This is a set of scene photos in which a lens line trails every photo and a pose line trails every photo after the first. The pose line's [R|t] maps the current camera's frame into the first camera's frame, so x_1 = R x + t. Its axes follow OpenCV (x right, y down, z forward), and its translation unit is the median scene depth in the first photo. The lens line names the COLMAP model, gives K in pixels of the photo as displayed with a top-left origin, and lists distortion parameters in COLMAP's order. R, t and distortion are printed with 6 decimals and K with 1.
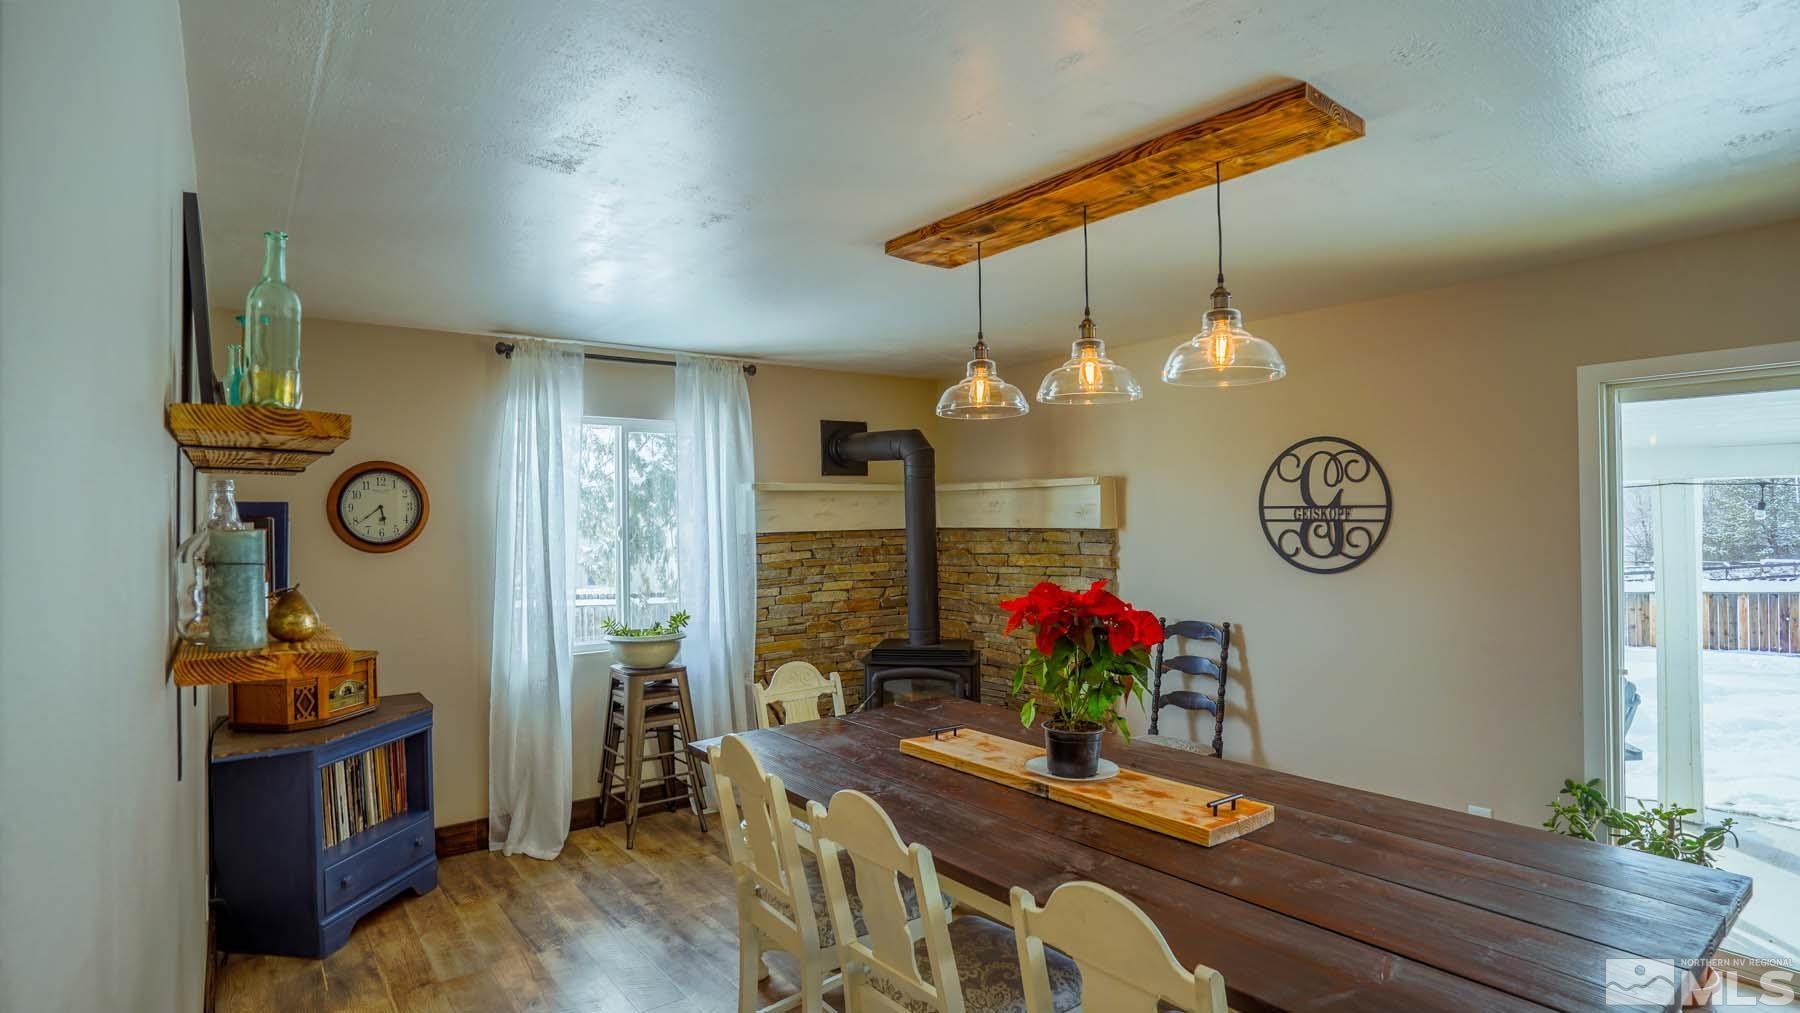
lens RADIAL K [[882.5, 0, 898.4], [0, 882.5, 513.8], [0, 0, 1]] dist [-0.059724, 0.011758]
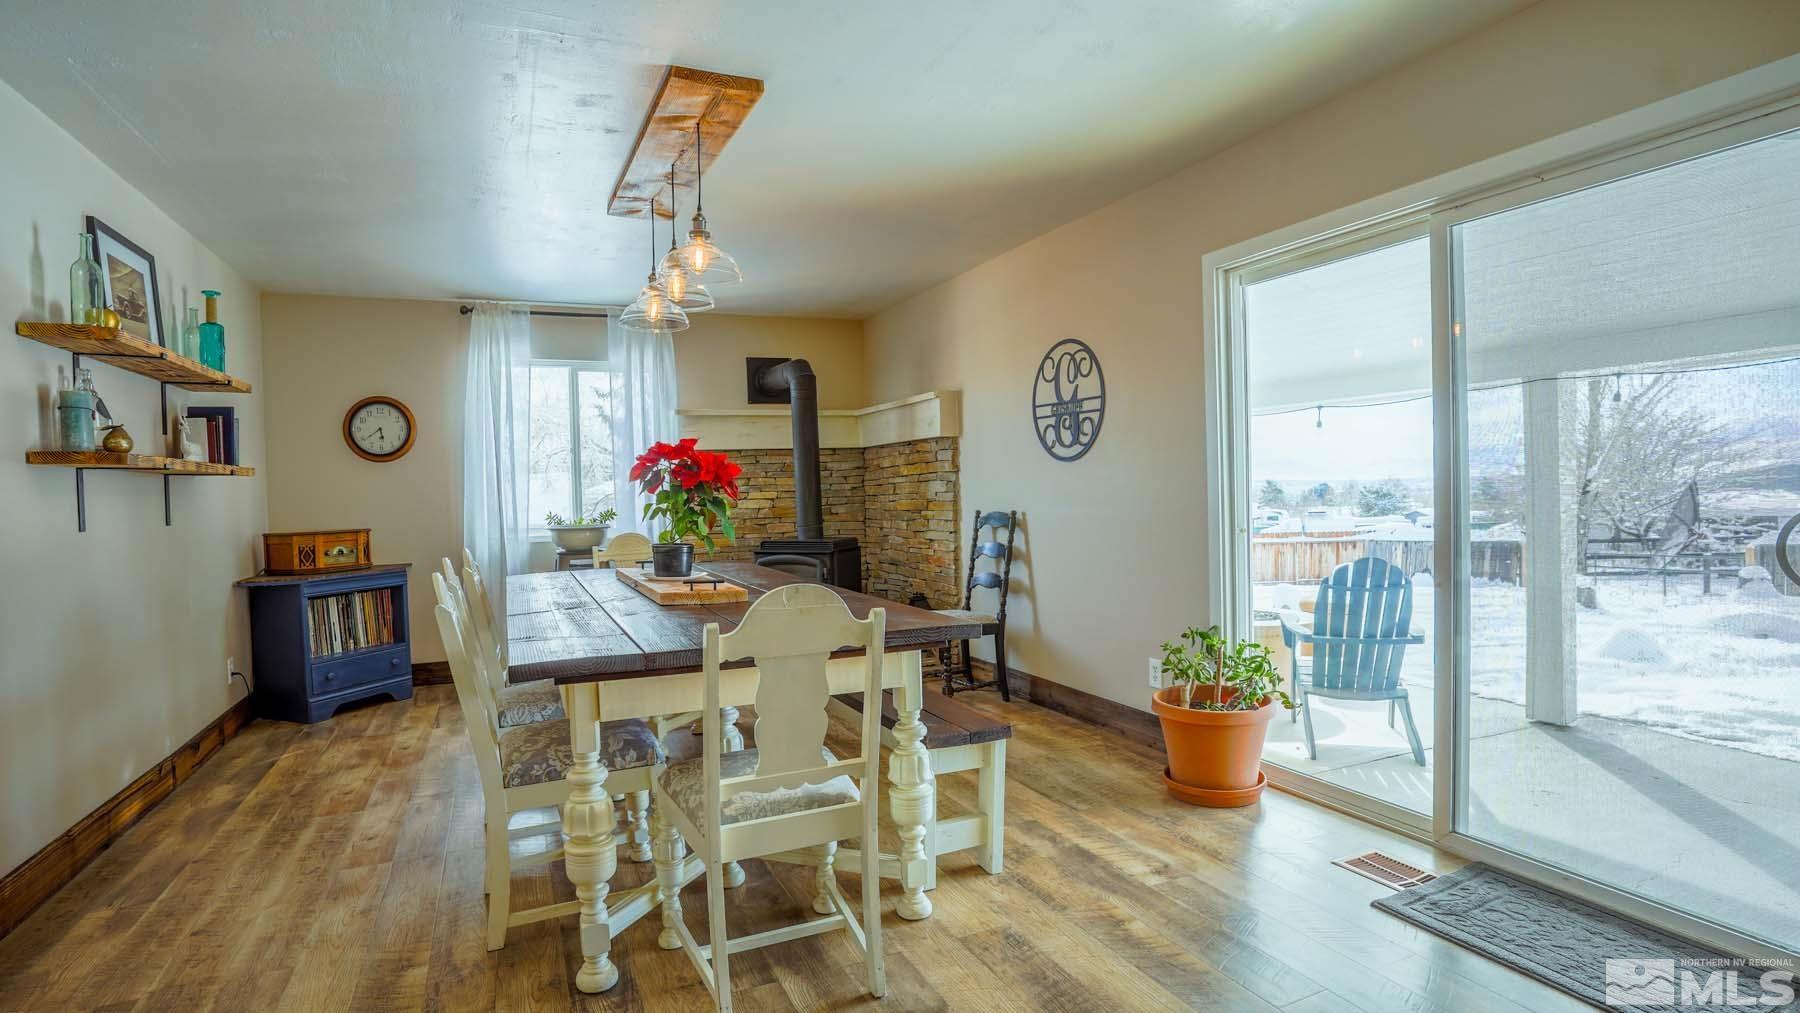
lens RADIAL K [[882.5, 0, 905.1], [0, 882.5, 509.3], [0, 0, 1]] dist [-0.059724, 0.011758]
pose [[0.972035, -0.008627, -0.234677, 0.541793], [0.015942, 0.999444, 0.029292, 0.092958], [0.234294, -0.032214, 0.971632, -0.159455]]
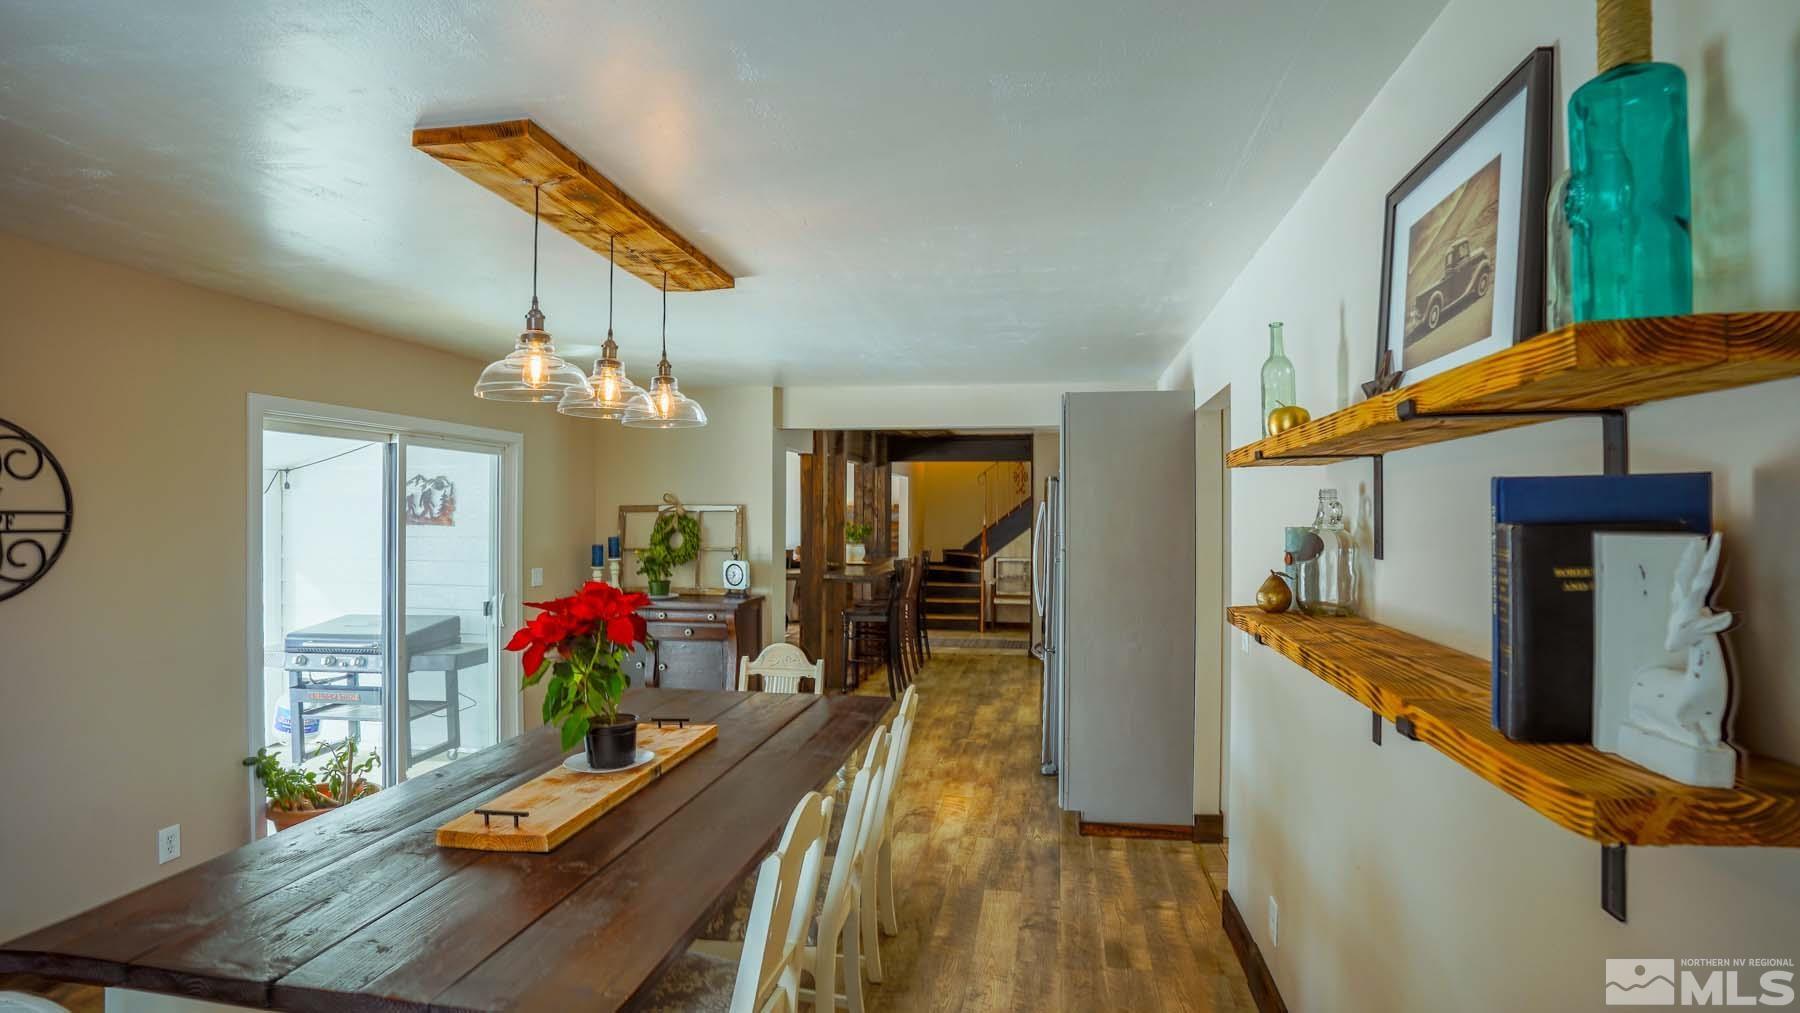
lens RADIAL K [[882.5, 0, 914.5], [0, 882.5, 511.6], [0, 0, 1]] dist [-0.059724, 0.011758]
pose [[-0.671291, 0.011570, 0.741104, -0.503856], [0.003589, 0.999917, -0.012361, 0.002516], [-0.741185, -0.005638, -0.671277, 0.874235]]
